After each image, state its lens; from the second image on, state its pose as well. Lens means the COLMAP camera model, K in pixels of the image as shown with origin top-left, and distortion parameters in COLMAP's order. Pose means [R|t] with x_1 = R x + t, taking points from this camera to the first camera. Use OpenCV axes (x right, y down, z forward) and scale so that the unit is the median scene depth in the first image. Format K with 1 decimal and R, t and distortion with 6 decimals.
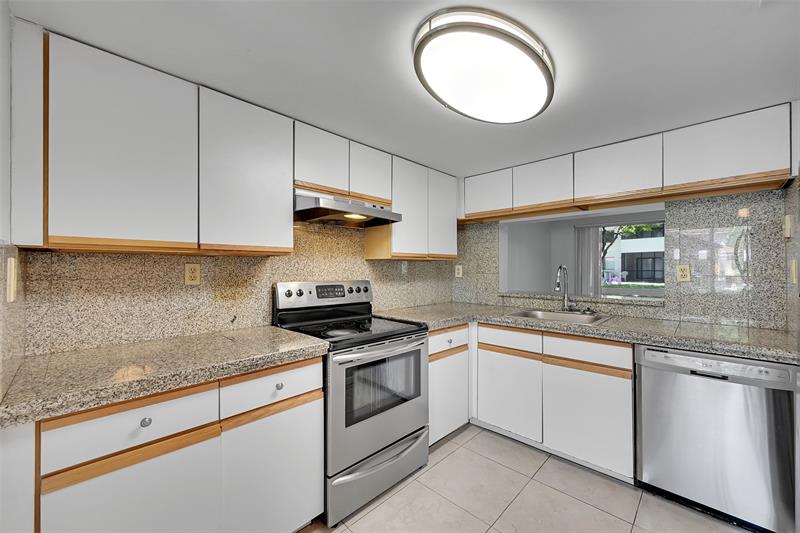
lens RADIAL K [[314.7, 0, 399.4], [0, 314.7, 266.5], [0, 0, 1]] dist [0.001761, 0.000264]
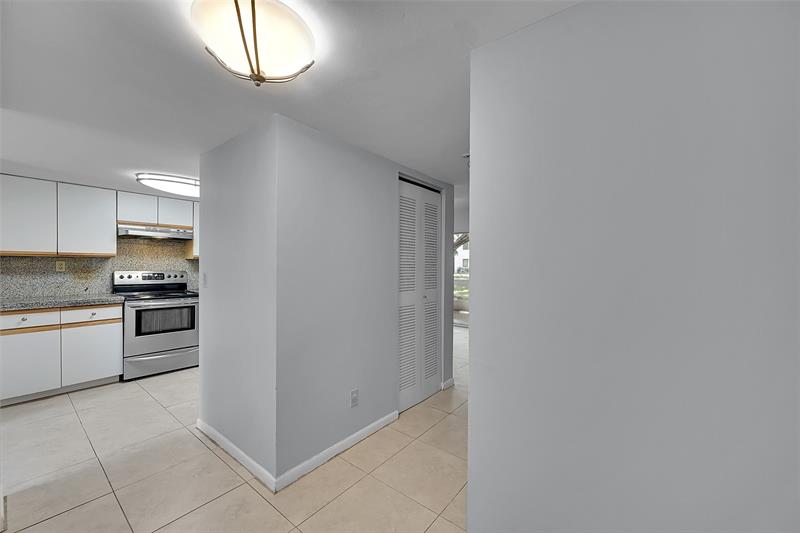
lens RADIAL K [[314.7, 0, 398.2], [0, 314.7, 268.6], [0, 0, 1]] dist [0.001761, 0.000264]
pose [[0.995811, 0.002955, 0.091388, 1.288076], [-0.004384, 0.999871, 0.015436, -0.001531], [-0.091331, -0.015772, 0.995696, -1.194258]]
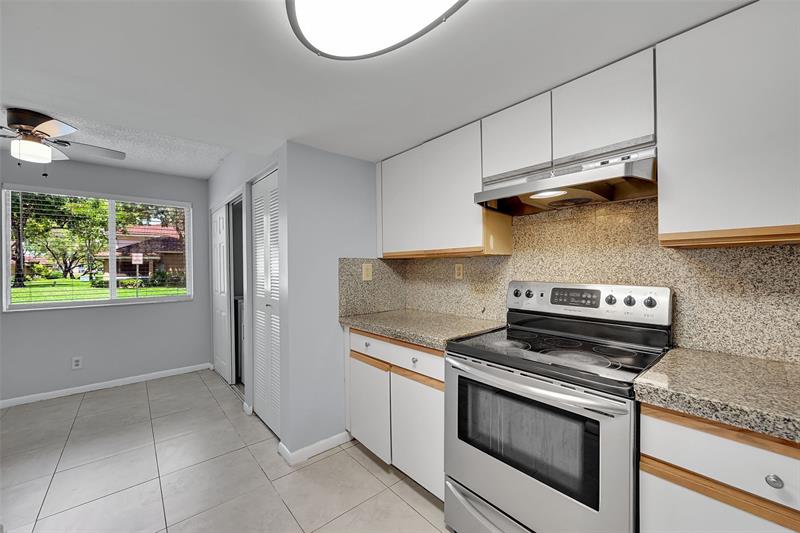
lens RADIAL K [[314.7, 0, 399.6], [0, 314.7, 266.8], [0, 0, 1]] dist [0.001761, 0.000264]
pose [[-0.079093, -0.003279, -0.996862, 0.684886], [0.011048, 0.999930, -0.004165, 0.007813], [0.996806, -0.011343, -0.079051, 0.809006]]
